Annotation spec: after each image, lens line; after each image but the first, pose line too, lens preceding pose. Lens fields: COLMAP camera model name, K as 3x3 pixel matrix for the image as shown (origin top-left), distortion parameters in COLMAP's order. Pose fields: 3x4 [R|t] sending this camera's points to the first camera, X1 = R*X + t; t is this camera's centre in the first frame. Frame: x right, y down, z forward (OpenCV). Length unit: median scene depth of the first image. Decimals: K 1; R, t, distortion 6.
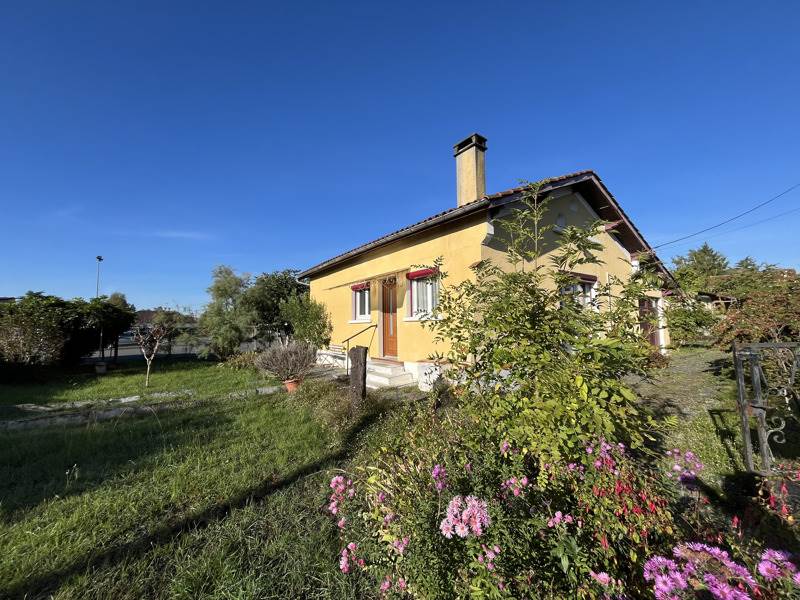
lens RADIAL K [[321.9, 0, 400.2], [0, 321.9, 298.4], [0, 0, 1]] dist [-0.004039, -0.000084]
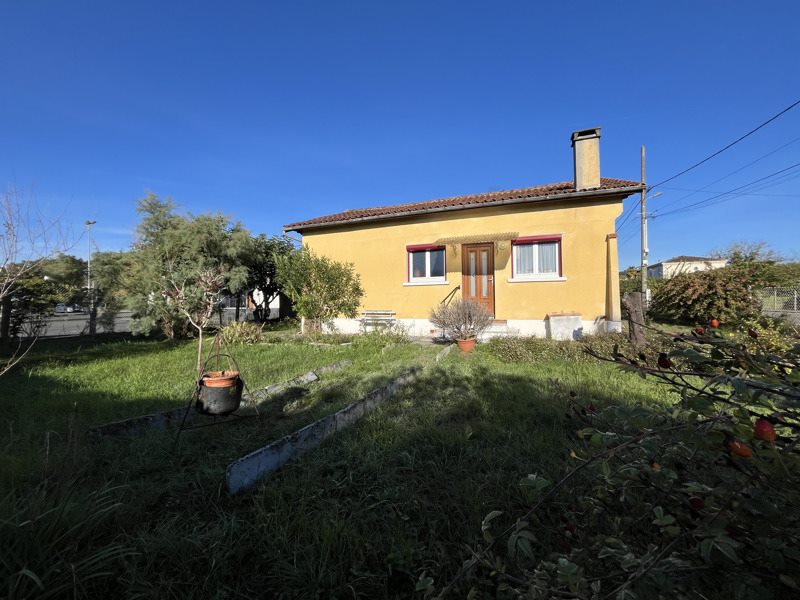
lens RADIAL K [[321.9, 0, 399.9], [0, 321.9, 302.3], [0, 0, 1]] dist [-0.004039, -0.000084]
pose [[0.837537, 0.006724, 0.546339, -0.764622], [-0.049893, 0.996688, 0.064220, 0.074429], [-0.544097, -0.081045, 0.835099, 0.253092]]
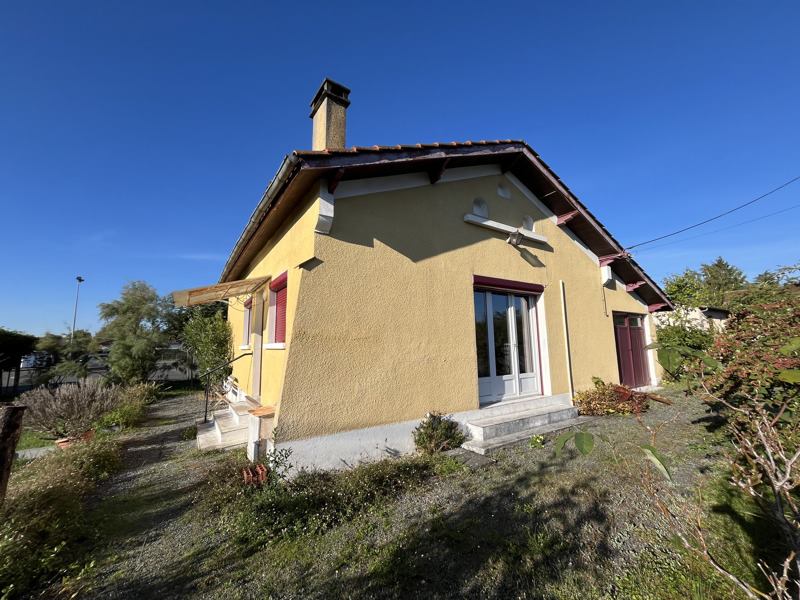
lens RADIAL K [[321.9, 0, 398.9], [0, 321.9, 298.5], [0, 0, 1]] dist [-0.004039, -0.000084]
pose [[0.999374, -0.009548, -0.034059, 0.294625], [0.007469, 0.998130, -0.060665, 0.003962], [0.034575, 0.060372, 0.997577, 0.244081]]
